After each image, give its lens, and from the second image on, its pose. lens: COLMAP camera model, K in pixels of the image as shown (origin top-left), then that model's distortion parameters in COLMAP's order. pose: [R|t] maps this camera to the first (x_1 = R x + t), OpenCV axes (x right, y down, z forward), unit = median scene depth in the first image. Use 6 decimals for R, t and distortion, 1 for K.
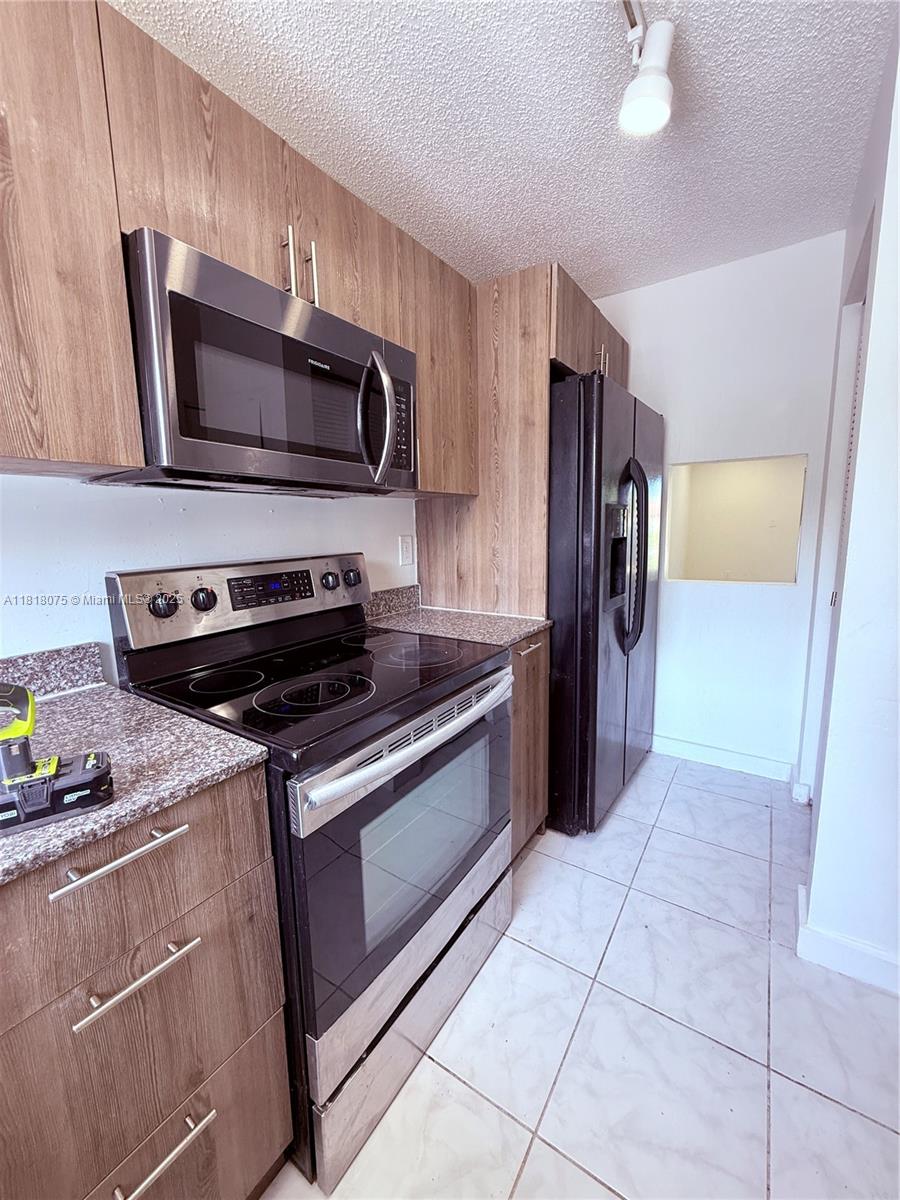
lens RADIAL K [[477.7, 0, 451.1], [0, 477.7, 598.1], [0, 0, 1]] dist [0.000269, 0.000439]
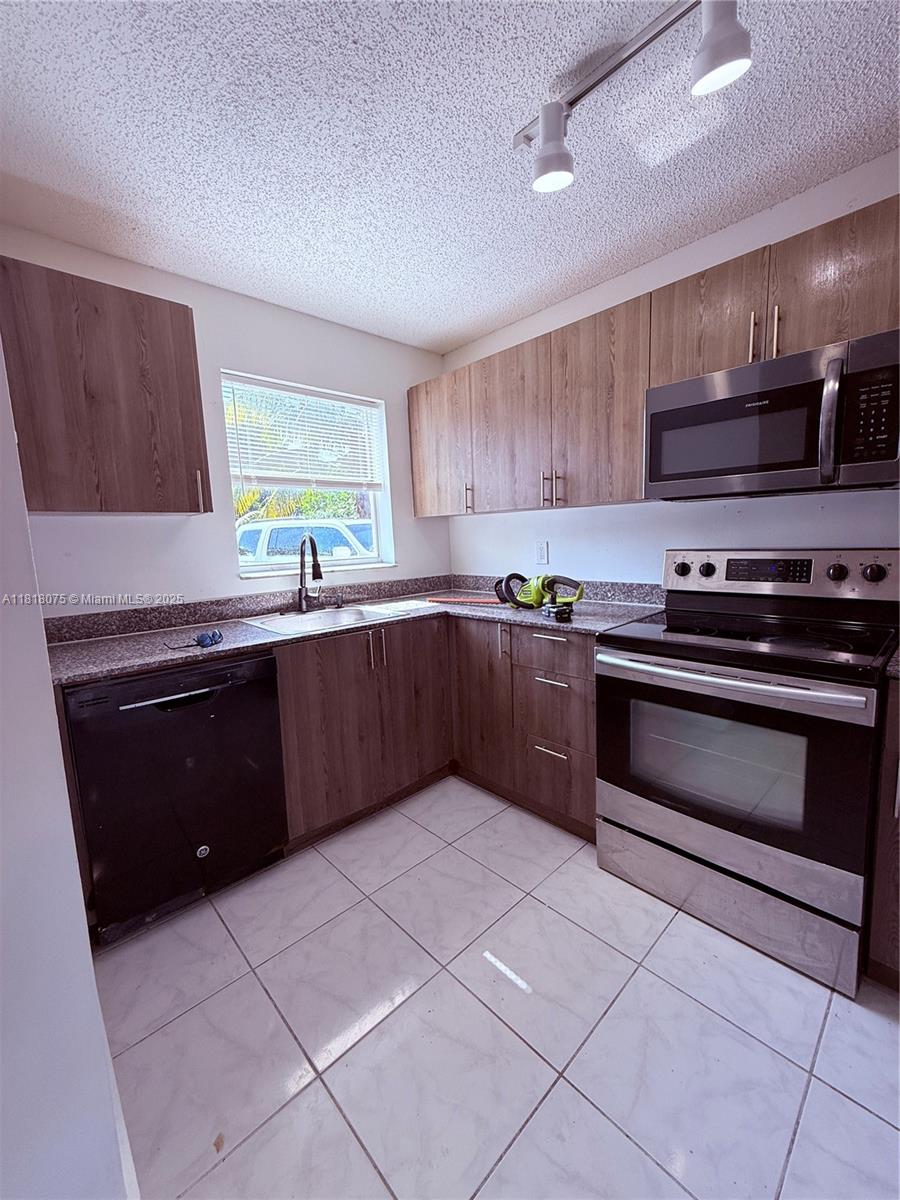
lens RADIAL K [[477.7, 0, 451.8], [0, 477.7, 594.5], [0, 0, 1]] dist [0.000269, 0.000439]
pose [[-0.218372, 0.149523, -0.964342, 0.897511], [-0.105872, 0.978729, 0.175728, -0.077611], [0.970106, 0.140471, -0.197897, 0.357478]]
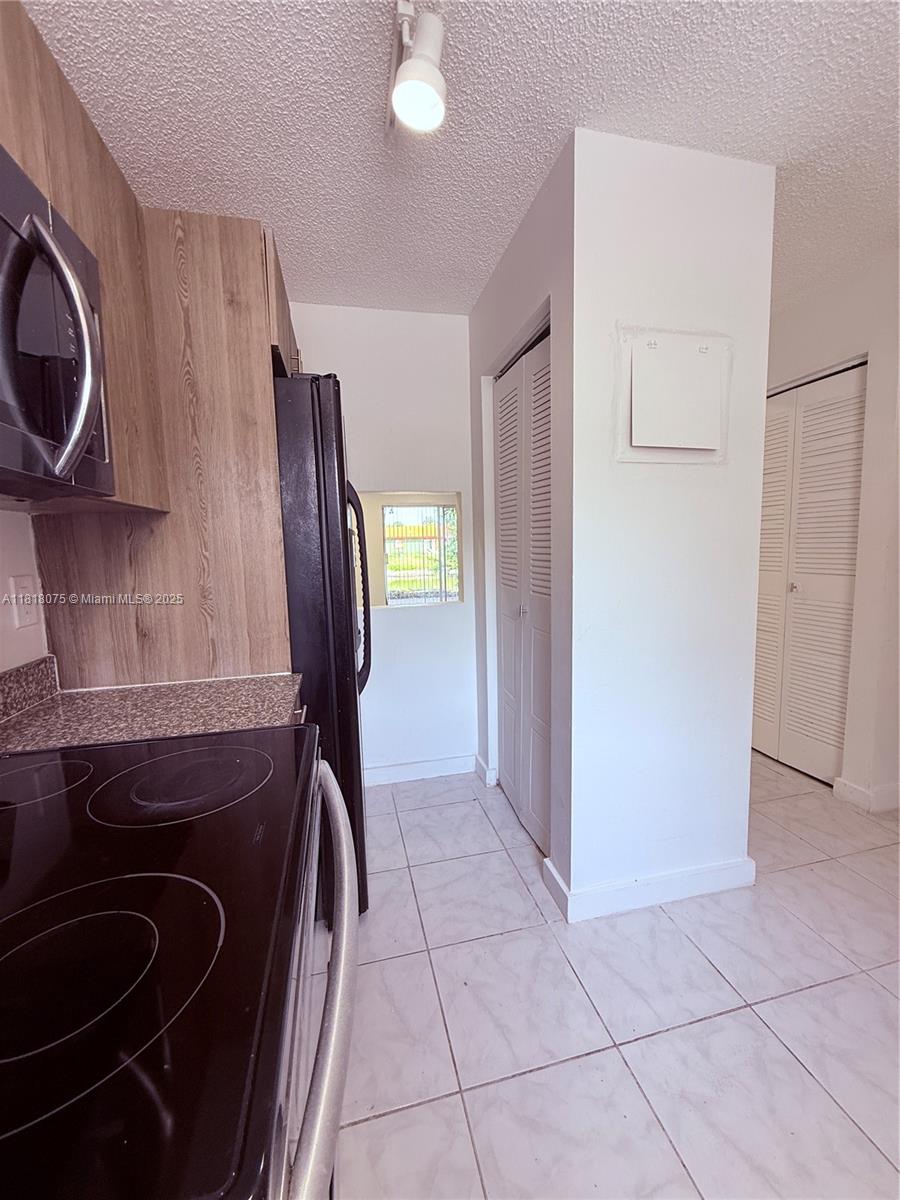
lens RADIAL K [[477.7, 0, 448.1], [0, 477.7, 599.3], [0, 0, 1]] dist [0.000269, 0.000439]
pose [[0.683106, -0.081202, 0.725791, -0.193776], [0.123120, 0.992380, -0.004851, -0.042208], [-0.719866, 0.092673, 0.687898, 0.275650]]
